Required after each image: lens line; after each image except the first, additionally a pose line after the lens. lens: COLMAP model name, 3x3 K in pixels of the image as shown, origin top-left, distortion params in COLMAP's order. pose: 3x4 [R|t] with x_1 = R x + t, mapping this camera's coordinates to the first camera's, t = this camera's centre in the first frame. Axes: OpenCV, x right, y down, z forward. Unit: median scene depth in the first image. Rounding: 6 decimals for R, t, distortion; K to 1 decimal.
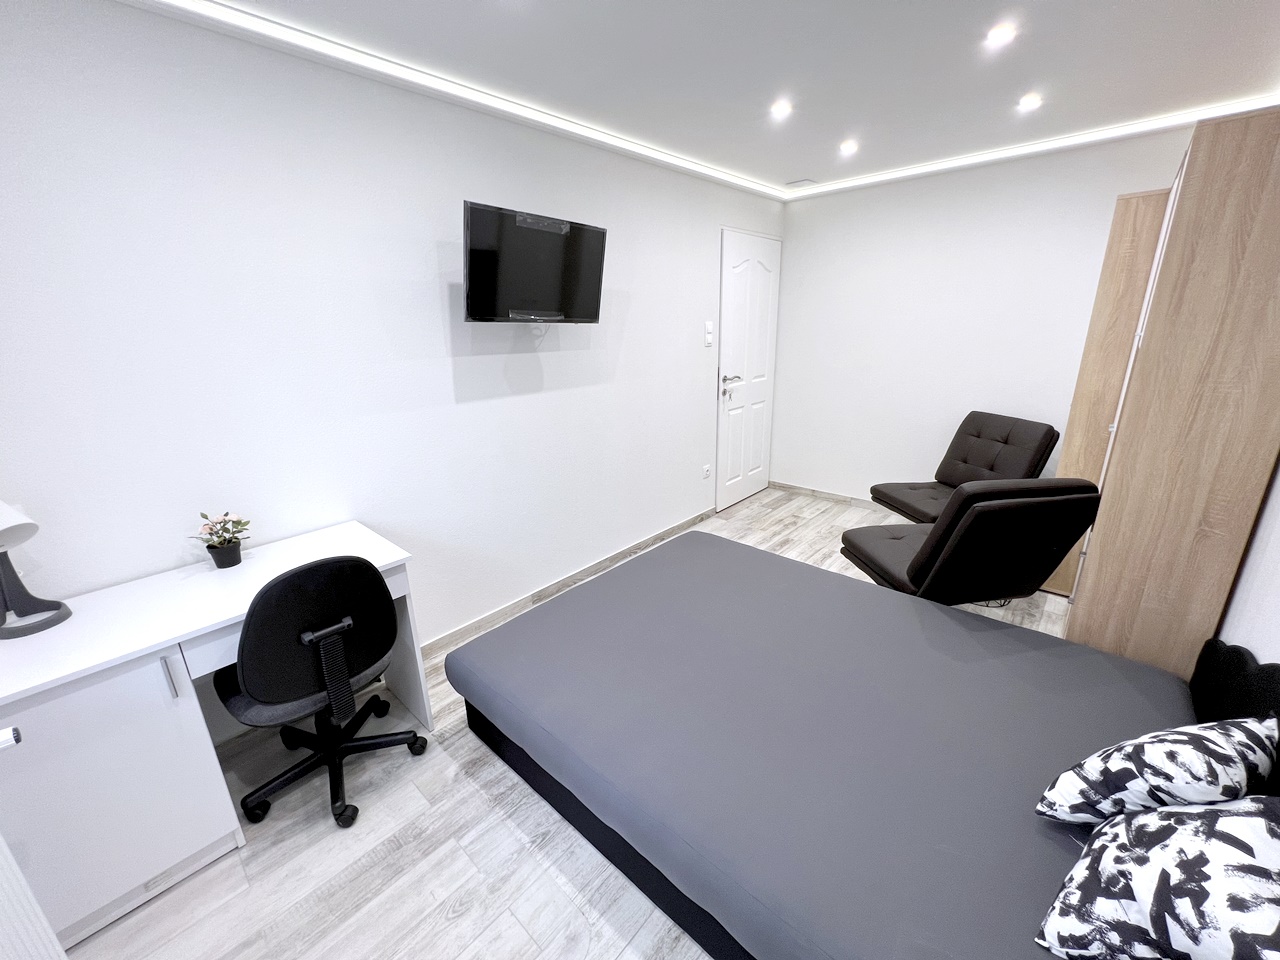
lens RADIAL K [[510.6, 0, 636.1], [0, 510.6, 478.7], [0, 0, 1]] dist [-0.001030, -0.000001]
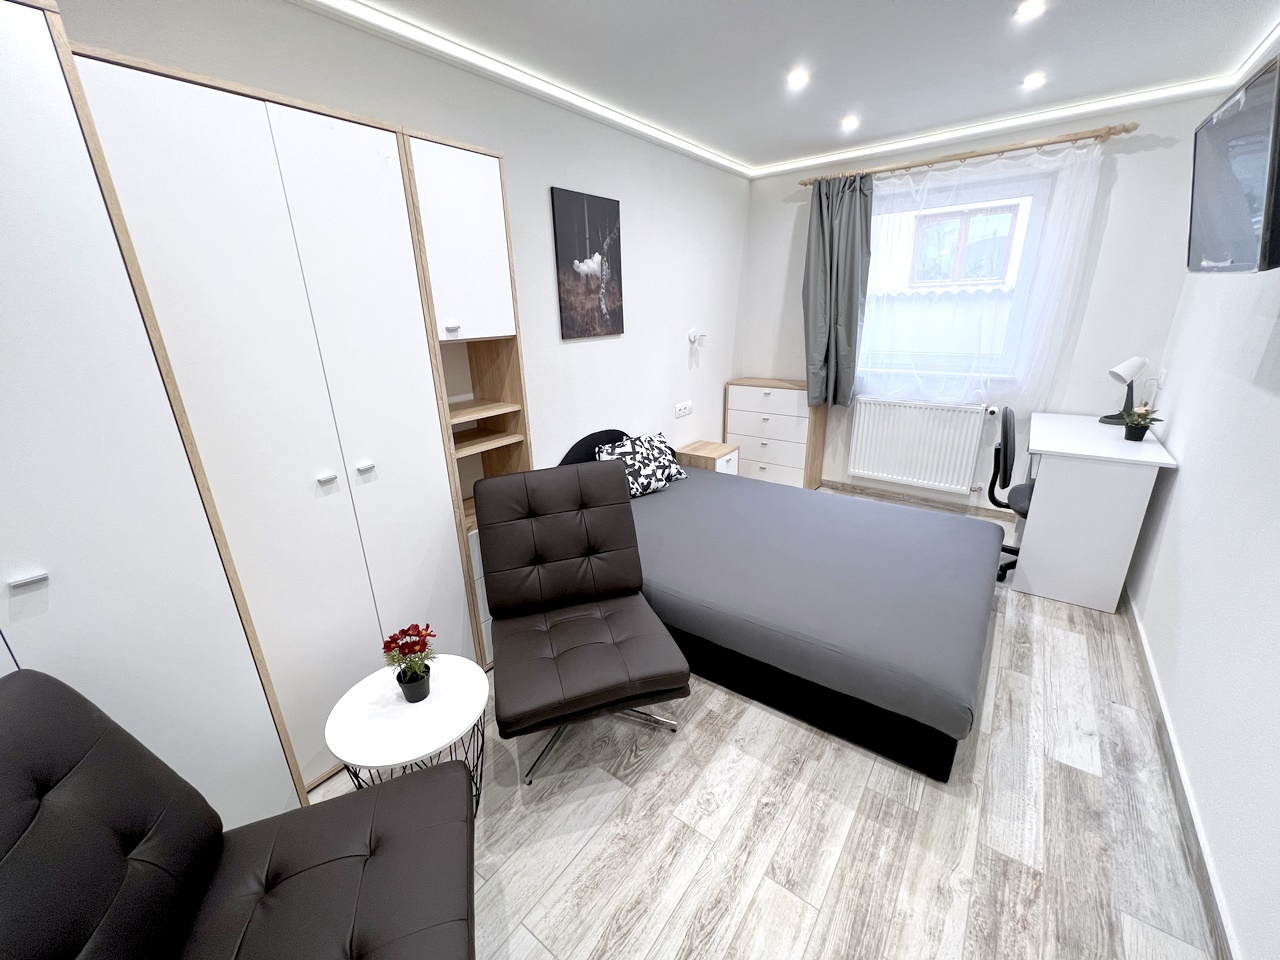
lens RADIAL K [[510.6, 0, 636.1], [0, 510.6, 478.7], [0, 0, 1]] dist [-0.001030, -0.000001]
pose [[-0.993760, 0.082683, -0.074859, 0.842976], [0.023749, 0.812626, 0.582301, -0.702803], [0.108979, 0.576890, -0.809520, 2.299092]]
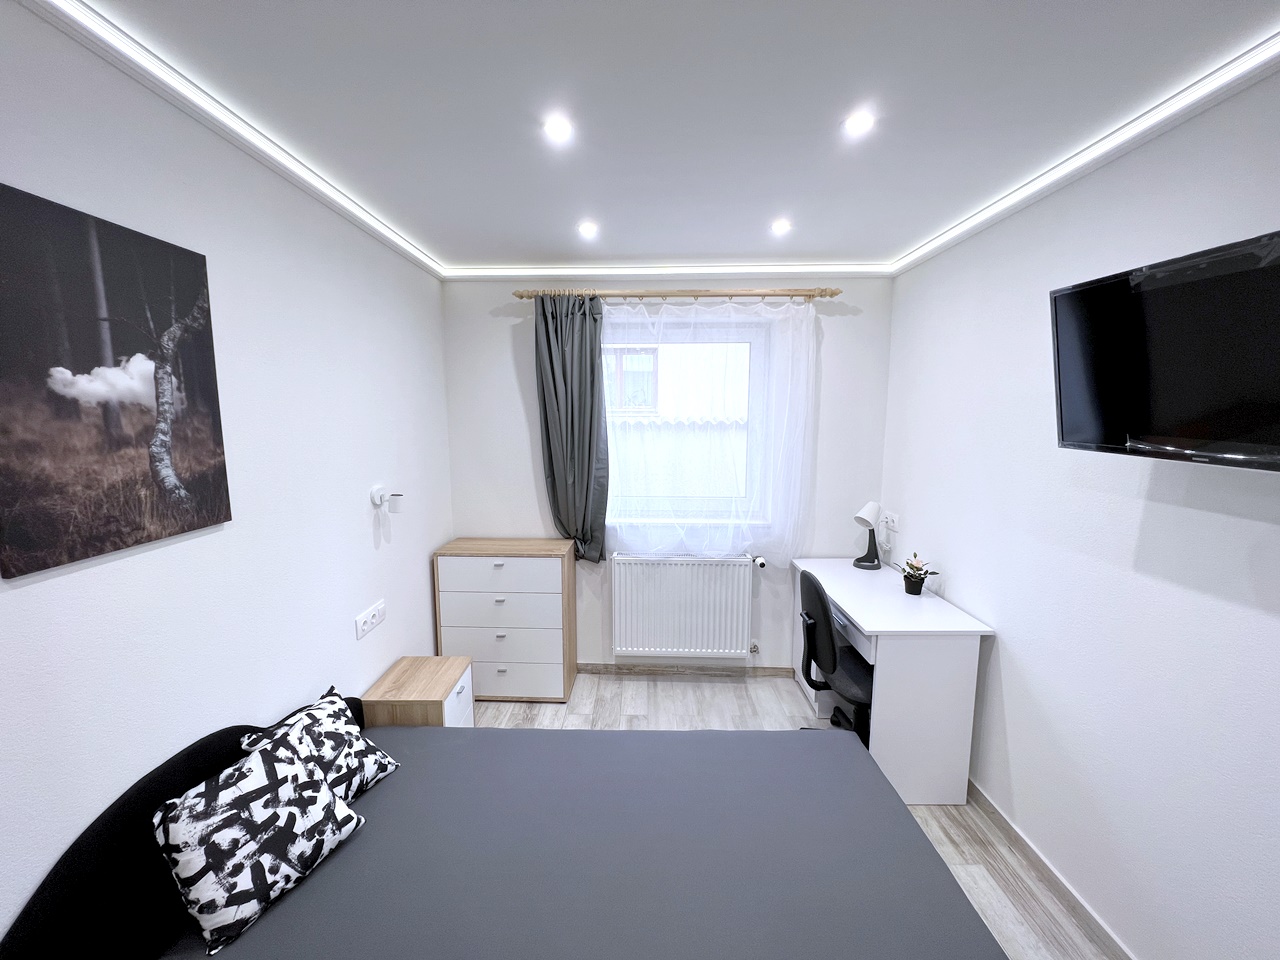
lens RADIAL K [[510.6, 0, 636.1], [0, 510.6, 478.7], [0, 0, 1]] dist [-0.001030, -0.000001]
pose [[-0.743540, 0.109301, -0.659698, 0.753810], [-0.176819, 0.919299, 0.351603, -0.537724], [0.644890, 0.378078, -0.664209, 1.444778]]
